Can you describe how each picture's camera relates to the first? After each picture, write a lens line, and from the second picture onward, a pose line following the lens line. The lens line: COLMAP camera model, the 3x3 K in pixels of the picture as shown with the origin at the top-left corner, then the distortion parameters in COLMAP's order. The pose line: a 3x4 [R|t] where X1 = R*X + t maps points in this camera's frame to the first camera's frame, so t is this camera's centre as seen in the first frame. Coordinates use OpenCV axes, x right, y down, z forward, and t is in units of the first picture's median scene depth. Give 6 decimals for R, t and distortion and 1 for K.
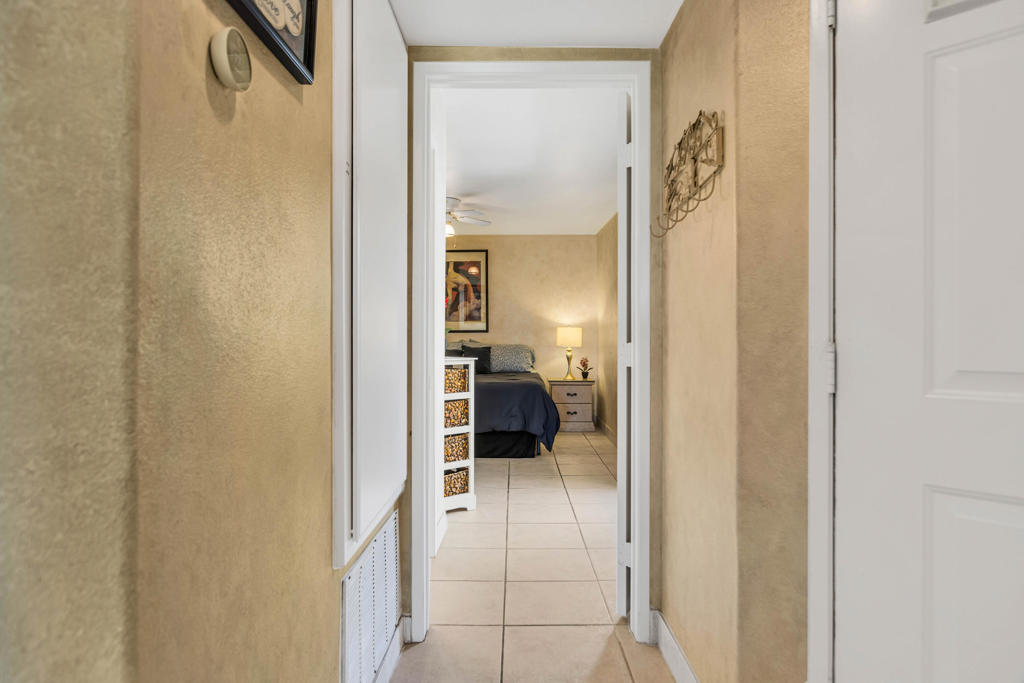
lens RADIAL K [[587.2, 0, 511.9], [0, 587.2, 340.3], [0, 0, 1]] dist [-0.008421, -0.000050]
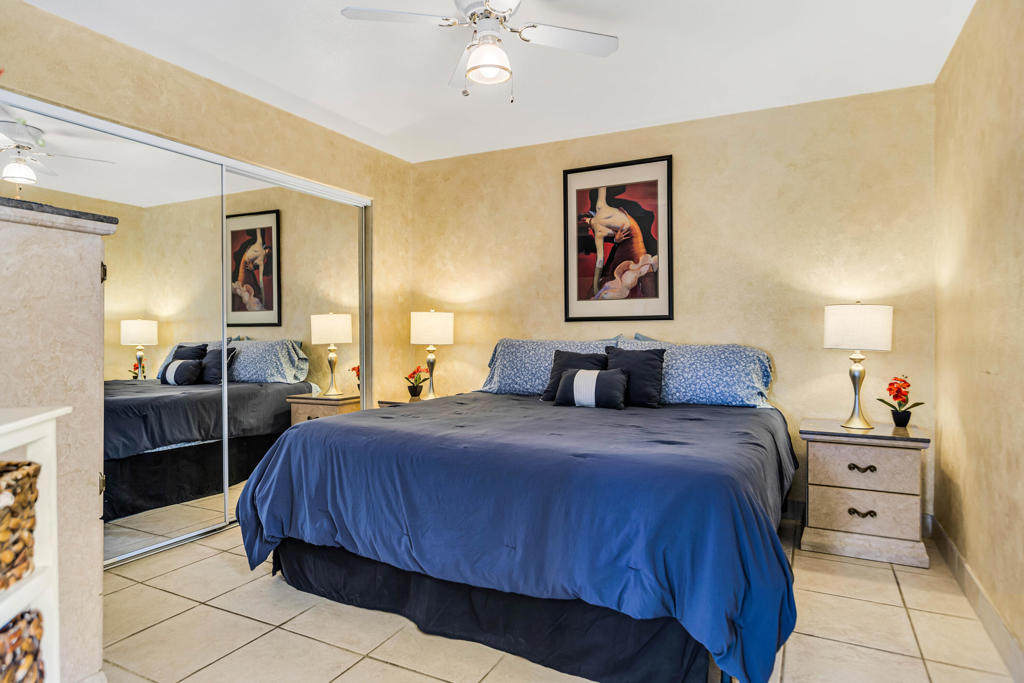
lens RADIAL K [[587.2, 0, 513.2], [0, 587.2, 338.3], [0, 0, 1]] dist [-0.008421, -0.000050]
pose [[0.892770, 0.001658, -0.450510, 0.065940], [0.000024, 0.999993, 0.003728, 0.000376], [0.450513, -0.003339, 0.892764, 0.506923]]
